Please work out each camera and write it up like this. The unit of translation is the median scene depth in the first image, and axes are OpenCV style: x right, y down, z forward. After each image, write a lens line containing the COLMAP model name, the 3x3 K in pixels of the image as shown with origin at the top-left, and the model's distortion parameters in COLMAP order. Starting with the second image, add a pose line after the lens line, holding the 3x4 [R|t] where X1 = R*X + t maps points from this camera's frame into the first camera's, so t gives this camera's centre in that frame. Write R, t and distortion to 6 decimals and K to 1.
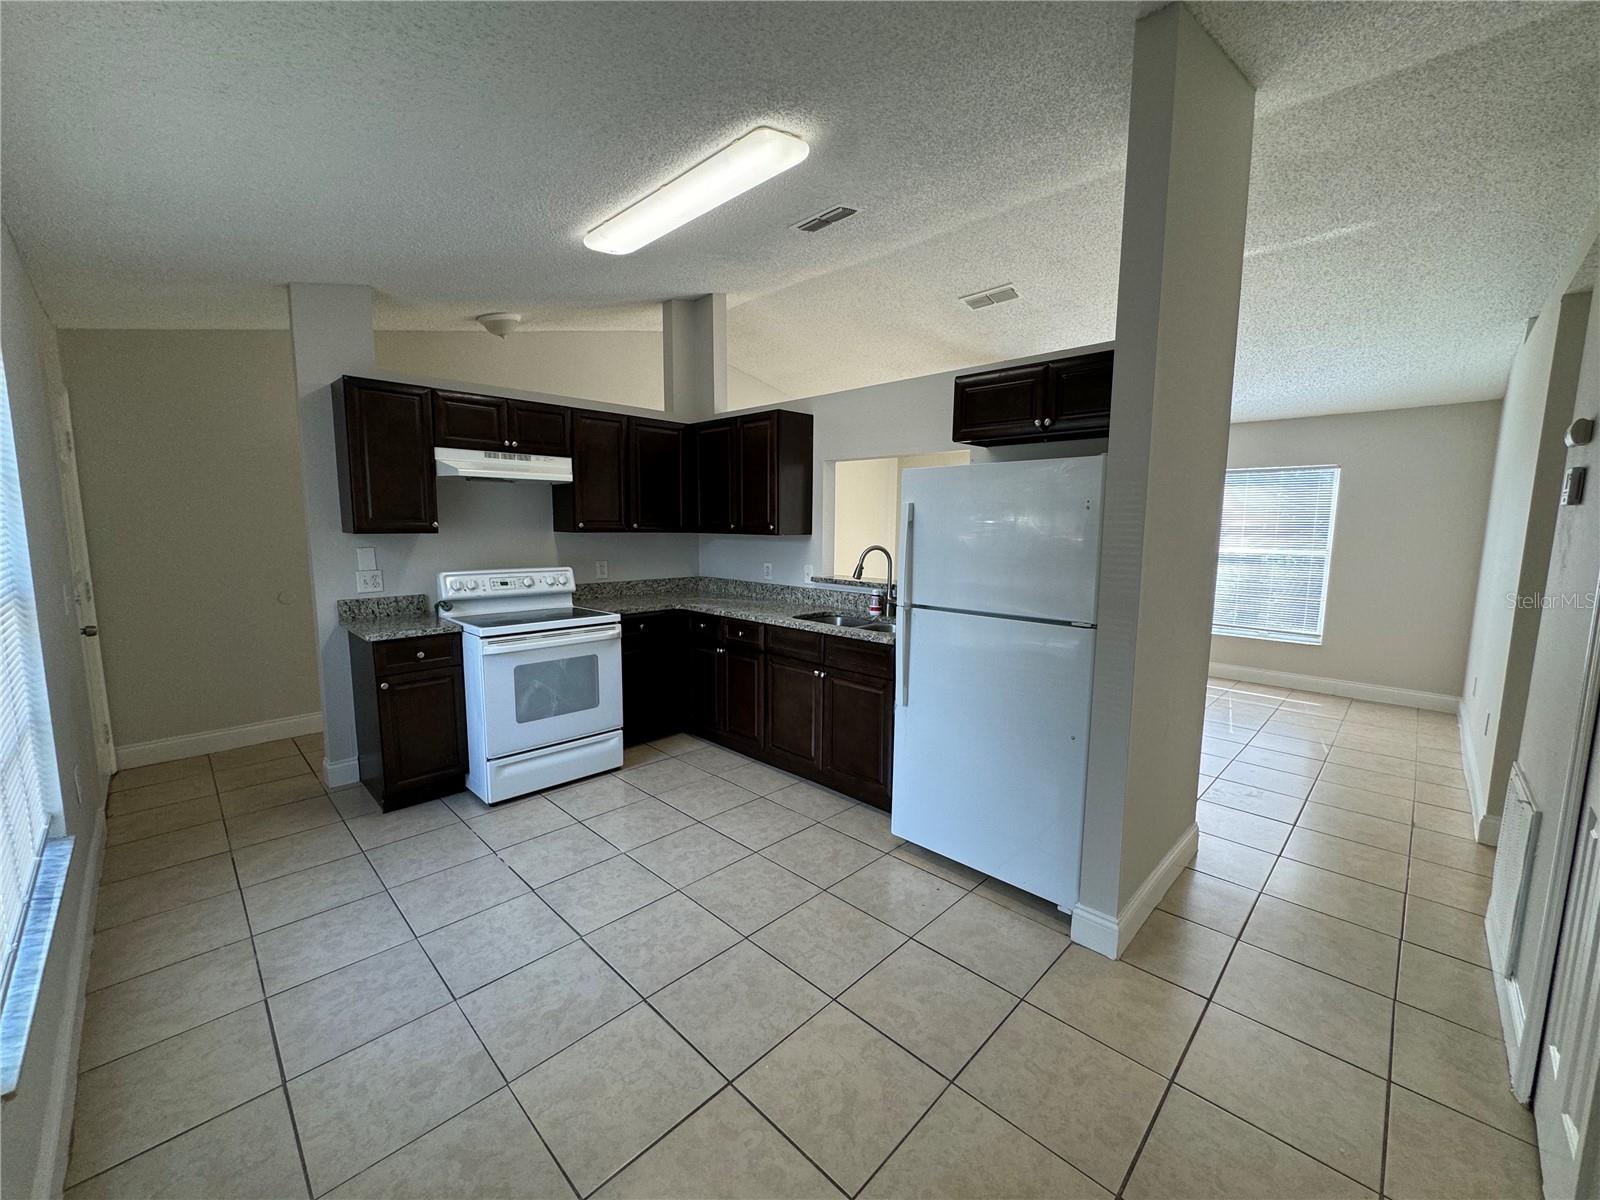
lens RADIAL K [[637.6, 0, 800.1], [0, 637.6, 600.1], [0, 0, 1]] dist [-0.002112, 0.000261]
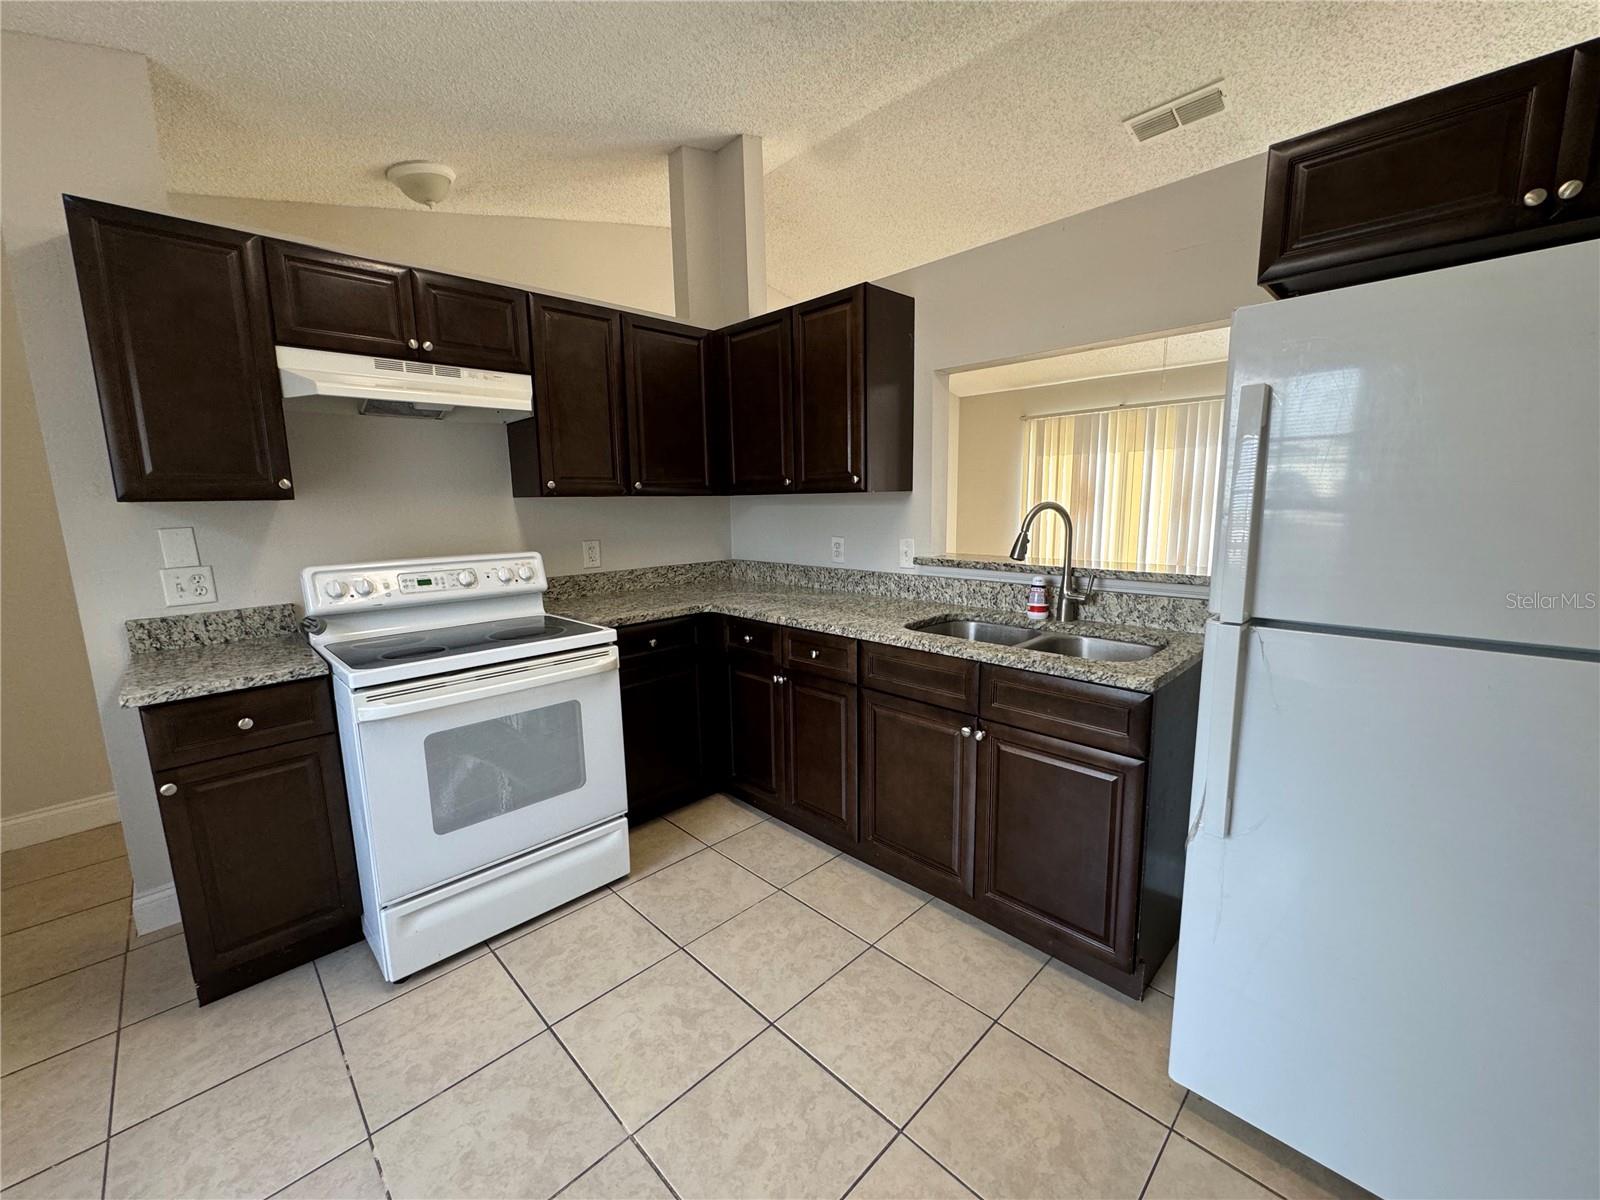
lens RADIAL K [[637.6, 0, 799.5], [0, 637.6, 600.1], [0, 0, 1]] dist [-0.002112, 0.000261]
pose [[0.999507, -0.024507, -0.019602, -0.099063], [0.025208, 0.999022, 0.036329, -0.022639], [0.018692, -0.036805, 0.999148, 0.411928]]
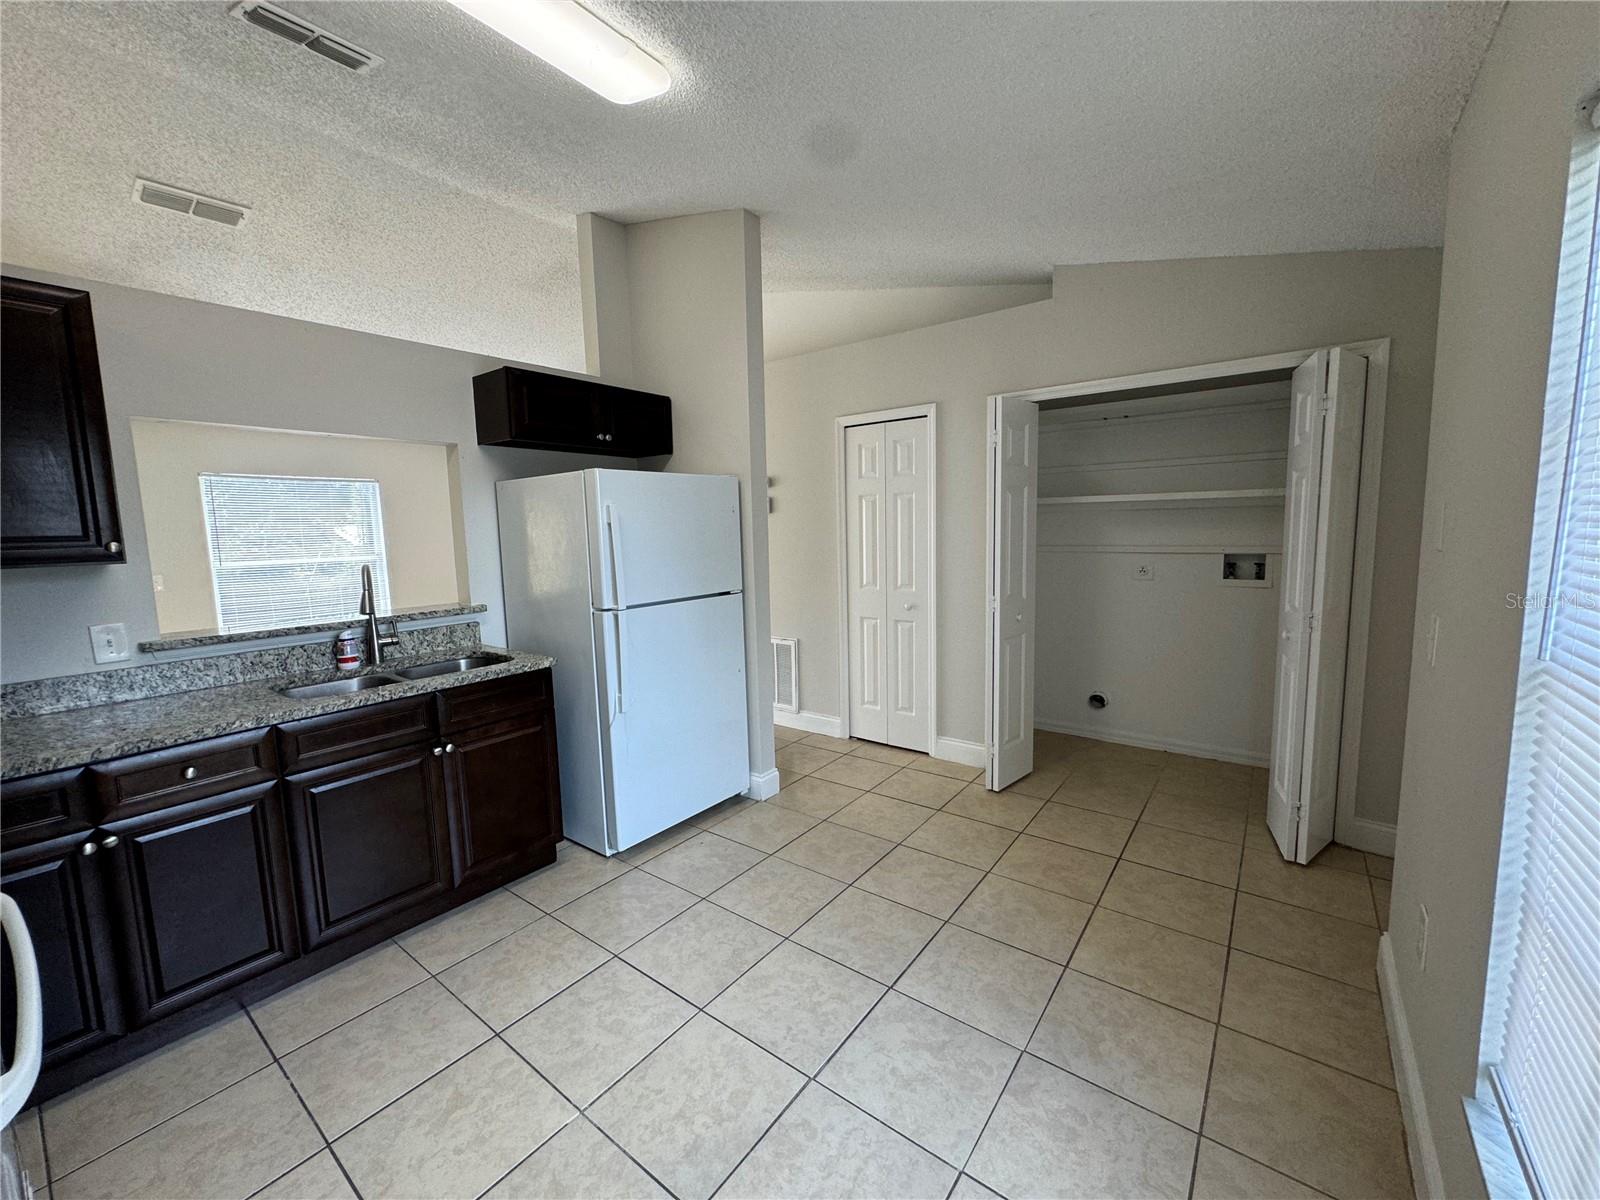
lens RADIAL K [[637.6, 0, 798.2], [0, 637.6, 599.9], [0, 0, 1]] dist [-0.002112, 0.000261]
pose [[-0.121785, -0.120429, 0.985224, -0.621684], [0.143782, 0.980002, 0.137563, -0.075363], [-0.982087, 0.158411, -0.102034, 0.620444]]
